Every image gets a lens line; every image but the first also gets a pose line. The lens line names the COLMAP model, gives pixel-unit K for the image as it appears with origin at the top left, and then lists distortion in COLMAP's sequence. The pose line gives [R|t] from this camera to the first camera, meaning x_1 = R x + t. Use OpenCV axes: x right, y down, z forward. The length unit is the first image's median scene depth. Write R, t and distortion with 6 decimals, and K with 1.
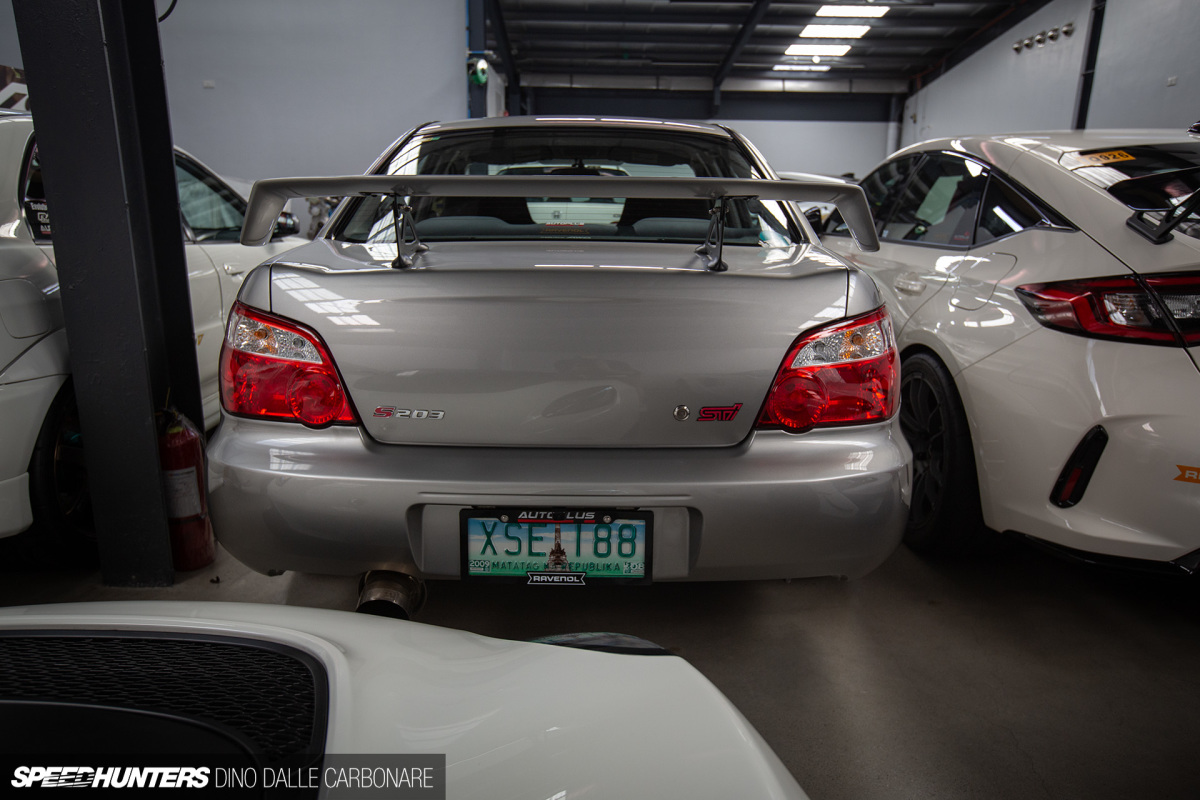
lens RADIAL K [[859.9, 0, 600.0], [0, 859.9, 400.0], [0, 0, 1]] dist [0.003287, 0.003273]
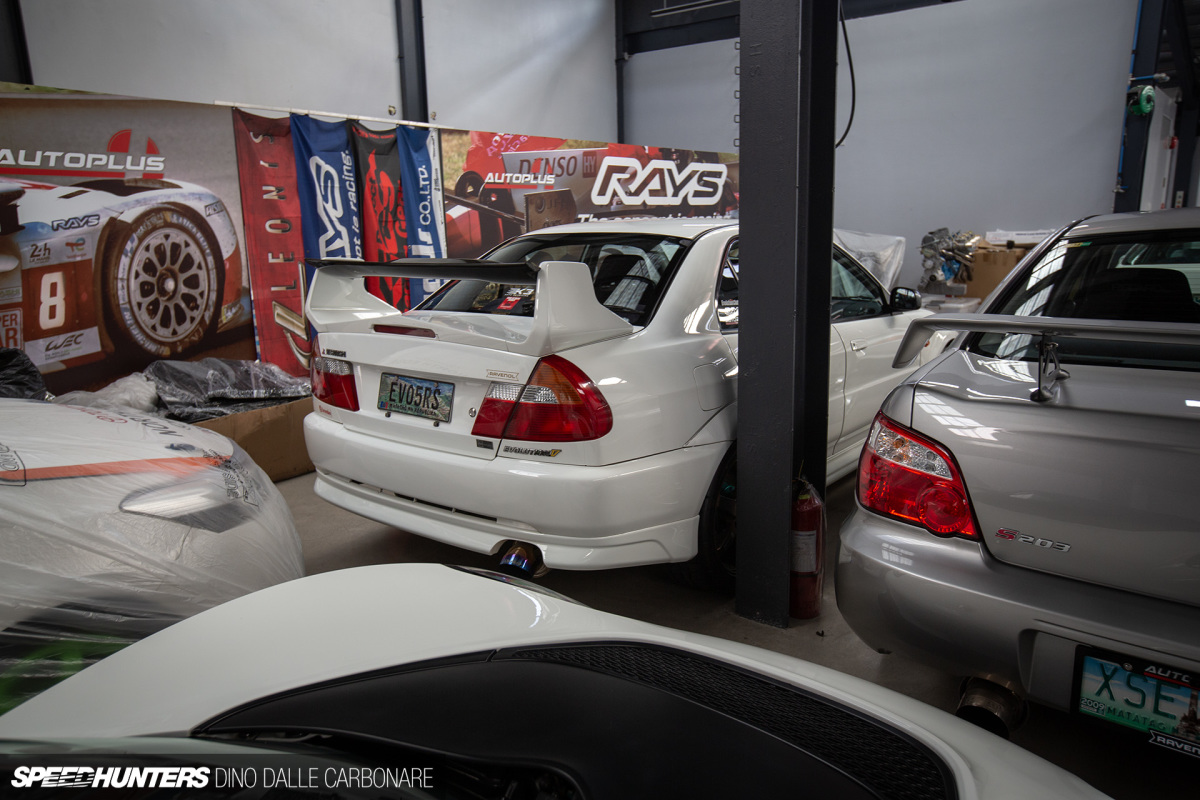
lens RADIAL K [[859.9, 0, 600.0], [0, 859.9, 400.0], [0, 0, 1]] dist [0.003144, 0.039082]
pose [[0.782407, 0.094515, -0.615554, -0.000884], [-0.129671, 0.991477, -0.012584, -0.070800], [0.609119, 0.089665, 0.787994, -0.169301]]
